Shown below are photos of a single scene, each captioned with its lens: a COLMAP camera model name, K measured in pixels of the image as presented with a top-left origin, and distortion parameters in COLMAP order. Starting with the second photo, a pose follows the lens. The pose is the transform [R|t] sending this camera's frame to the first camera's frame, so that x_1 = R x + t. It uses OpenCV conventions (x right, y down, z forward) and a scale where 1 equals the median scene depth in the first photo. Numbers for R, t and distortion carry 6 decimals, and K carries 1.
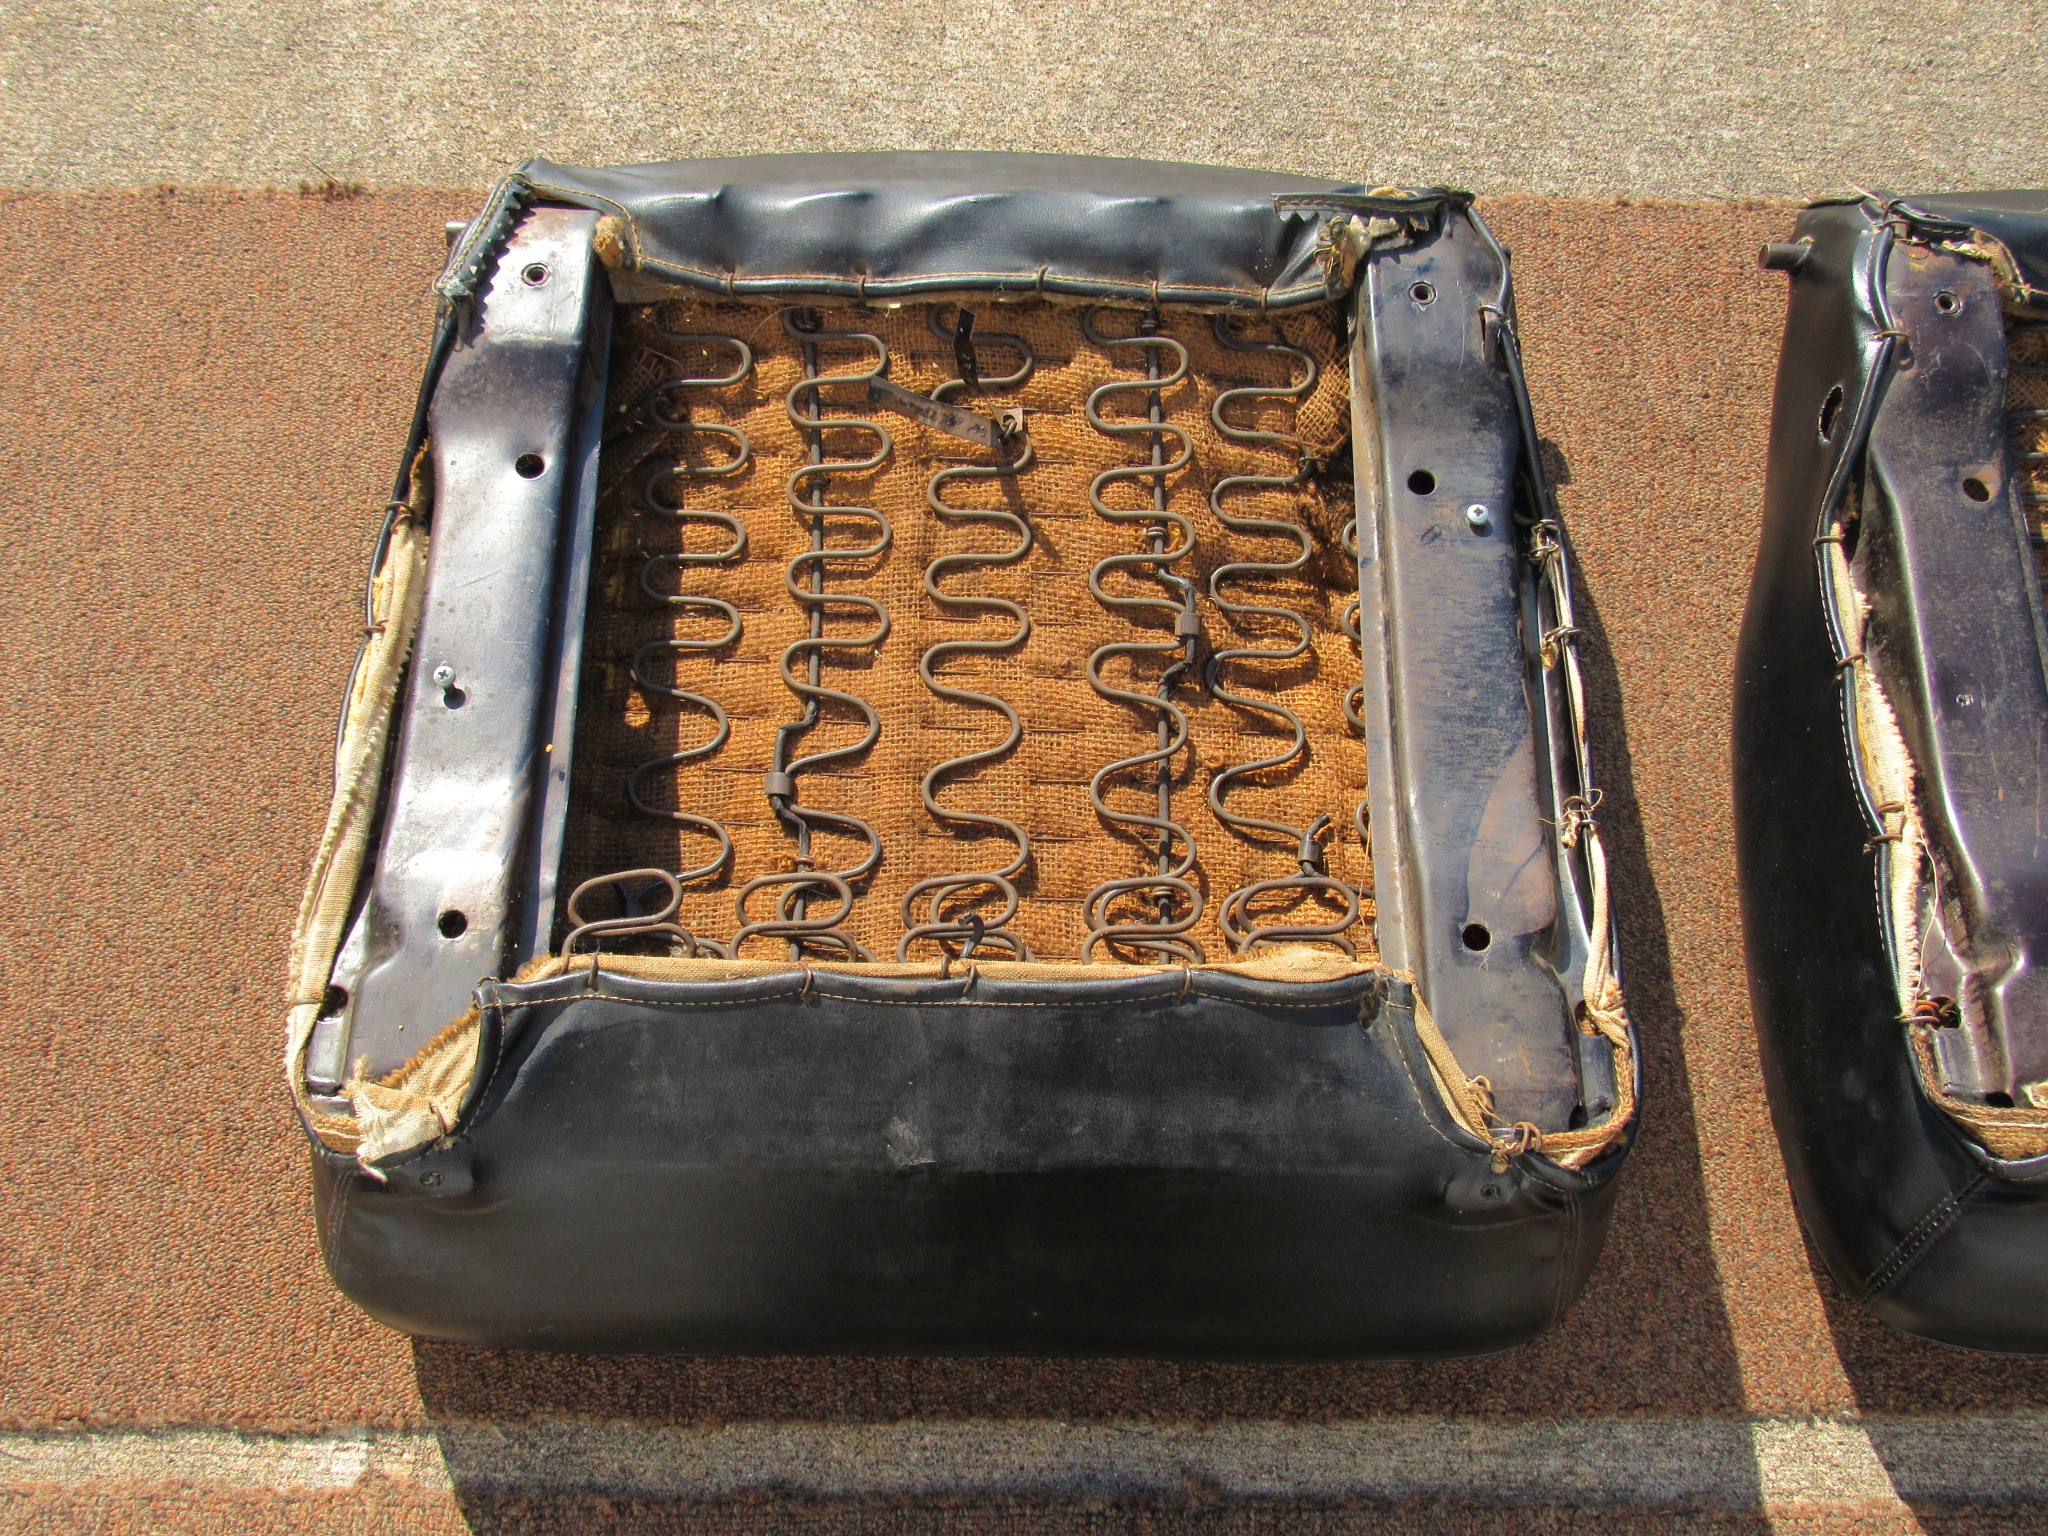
lens RADIAL K [[2060.0, 0, 1023.4], [0, 2060.0, 783.2], [0, 0, 1]] dist [-0.044617, 0.000000]
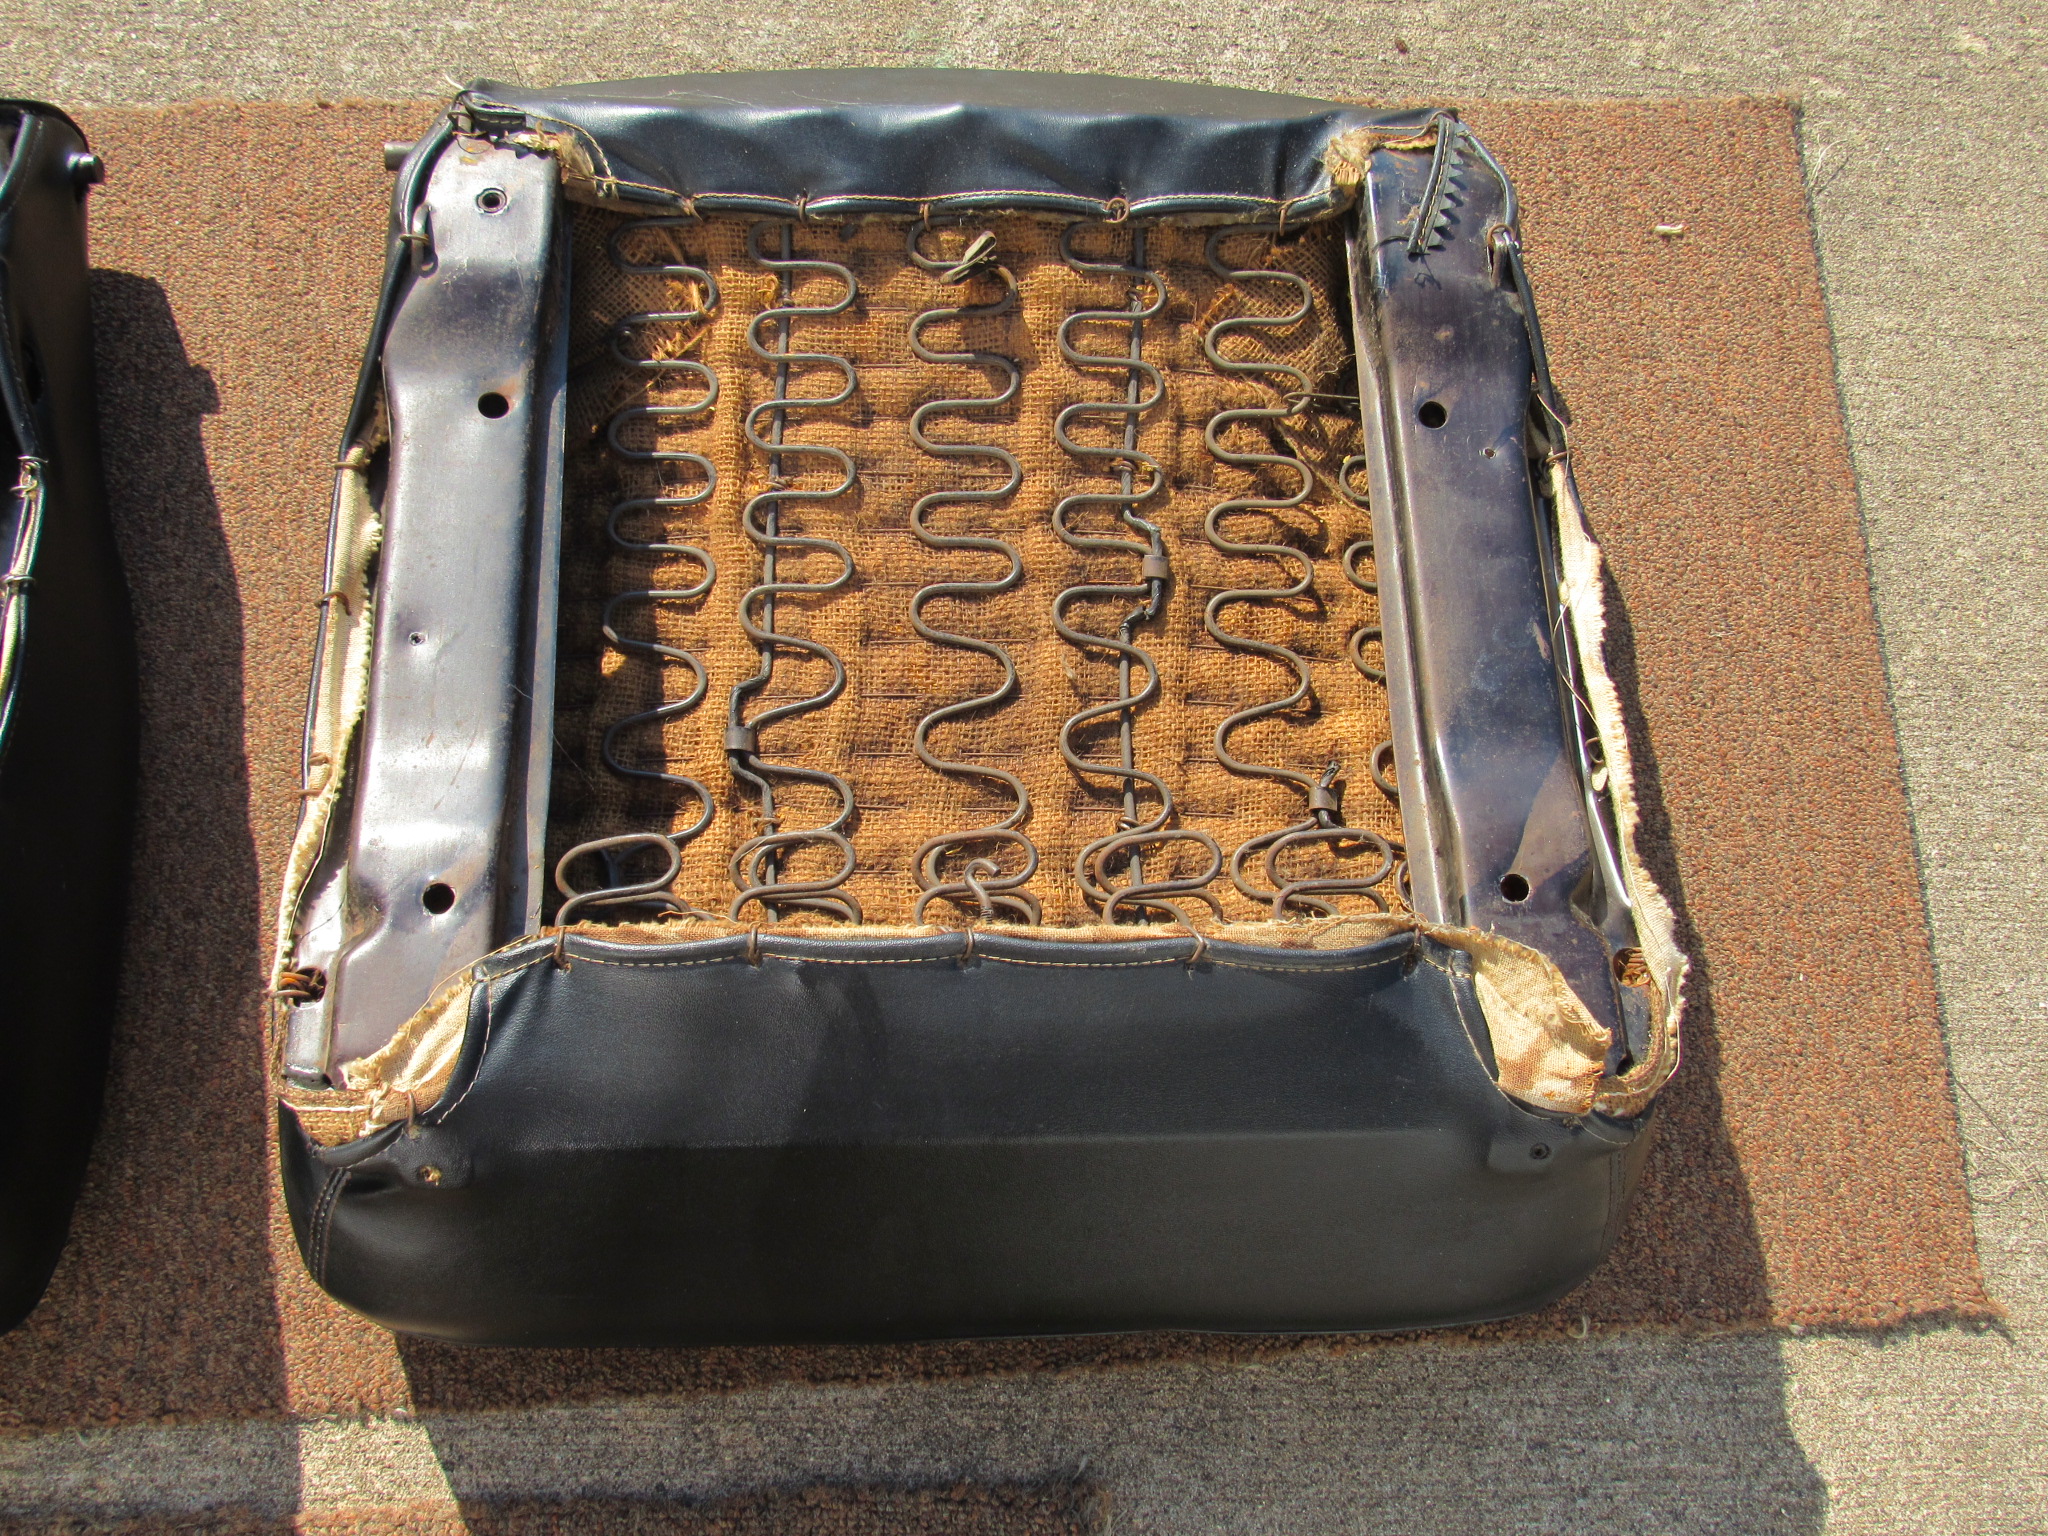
lens RADIAL K [[2060.0, 0, 1022.7], [0, 2060.0, 779.1], [0, 0, 1]] dist [-0.044617, 0.000000]
pose [[0.997489, -0.040013, 0.058427, 0.571719], [0.038108, 0.998717, 0.033361, 0.001618], [-0.059687, -0.031051, 0.997734, 0.056414]]
